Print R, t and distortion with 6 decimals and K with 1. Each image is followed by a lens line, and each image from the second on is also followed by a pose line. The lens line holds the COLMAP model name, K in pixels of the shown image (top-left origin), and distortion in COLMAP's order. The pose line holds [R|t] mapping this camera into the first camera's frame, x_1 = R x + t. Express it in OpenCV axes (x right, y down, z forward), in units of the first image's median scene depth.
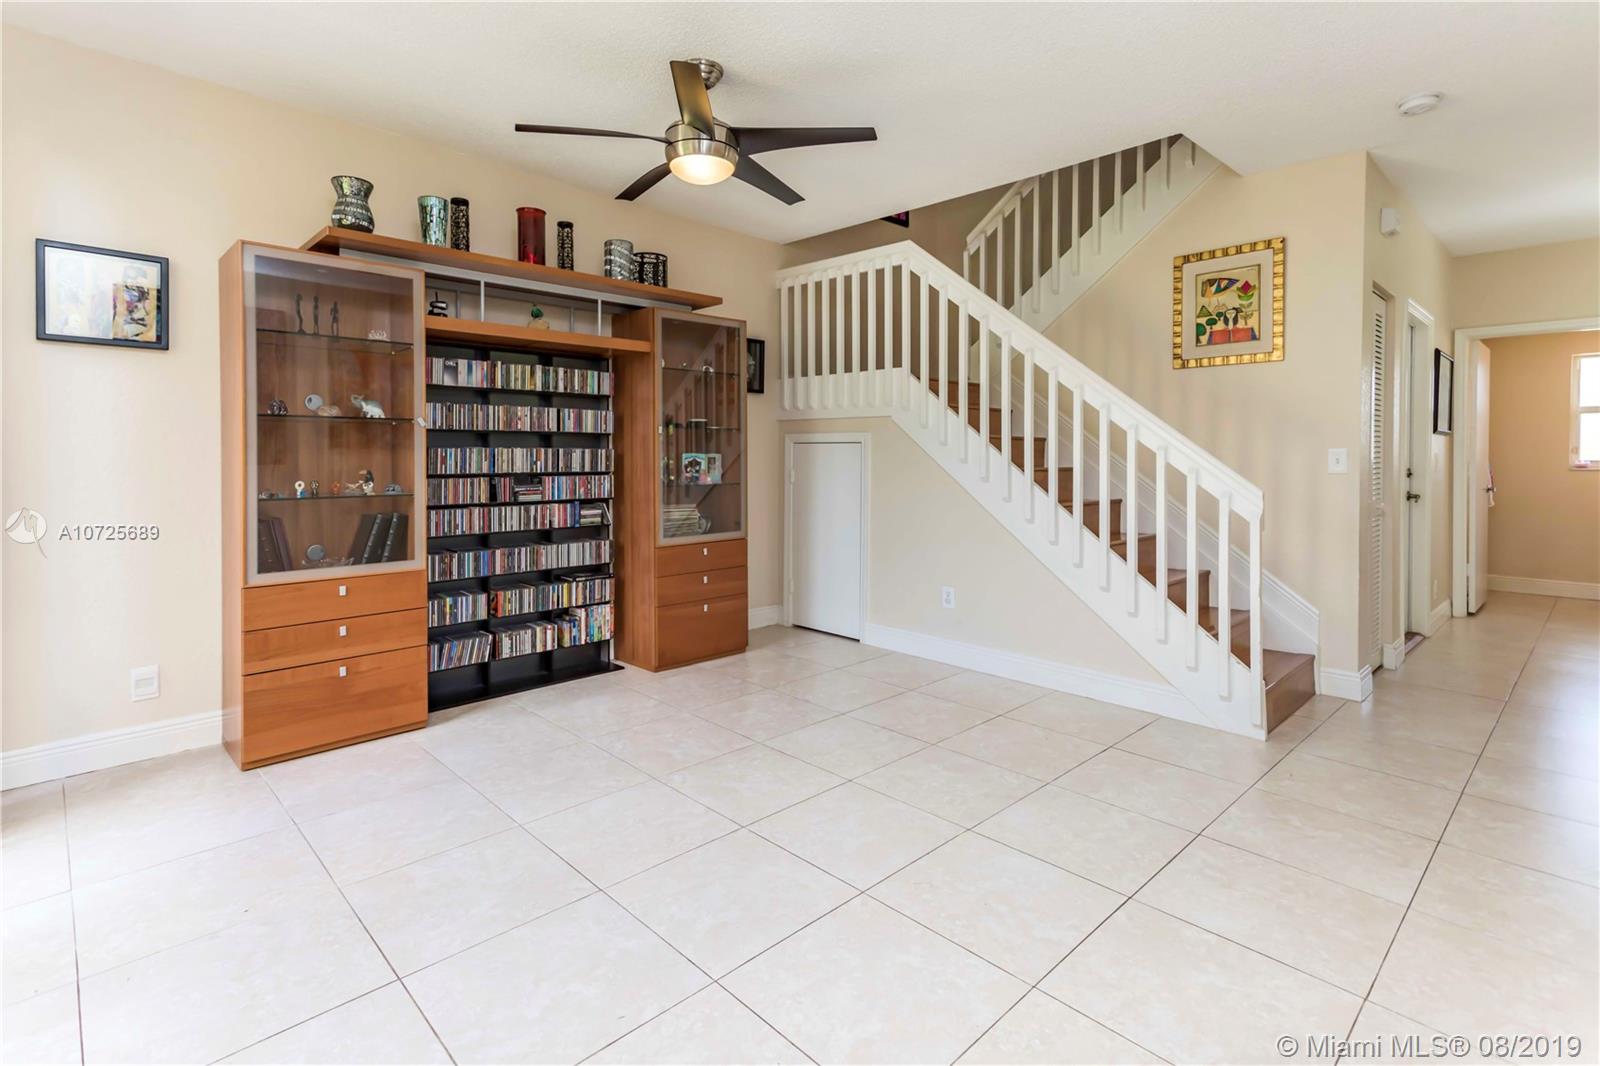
lens RADIAL K [[765.7, 0, 775.3], [0, 765.7, 462.8], [0, 0, 1]] dist [0.025449, 0.002383]
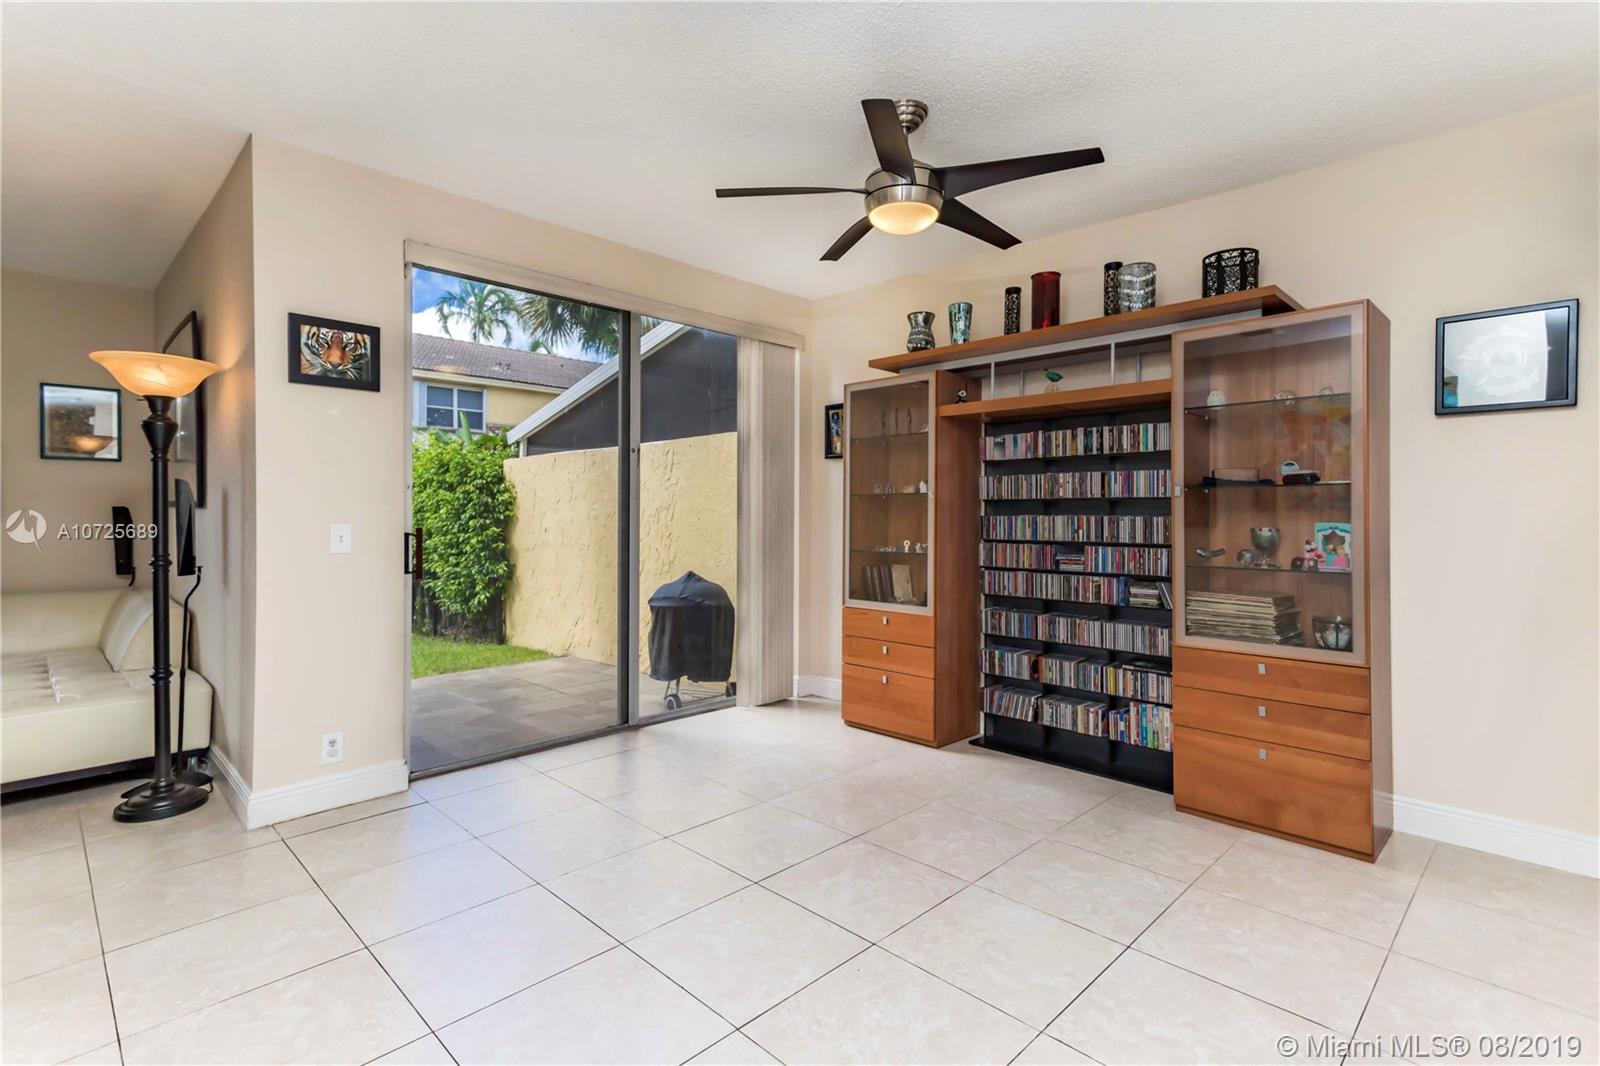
lens RADIAL K [[765.7, 0, 810.2], [0, 765.7, 517.7], [0, 0, 1]] dist [0.025449, 0.002383]
pose [[0.056958, 0.001913, -0.998375, 0.642808], [-0.015129, 0.999885, 0.001053, -0.013199], [0.998262, 0.015044, 0.056980, 0.642297]]
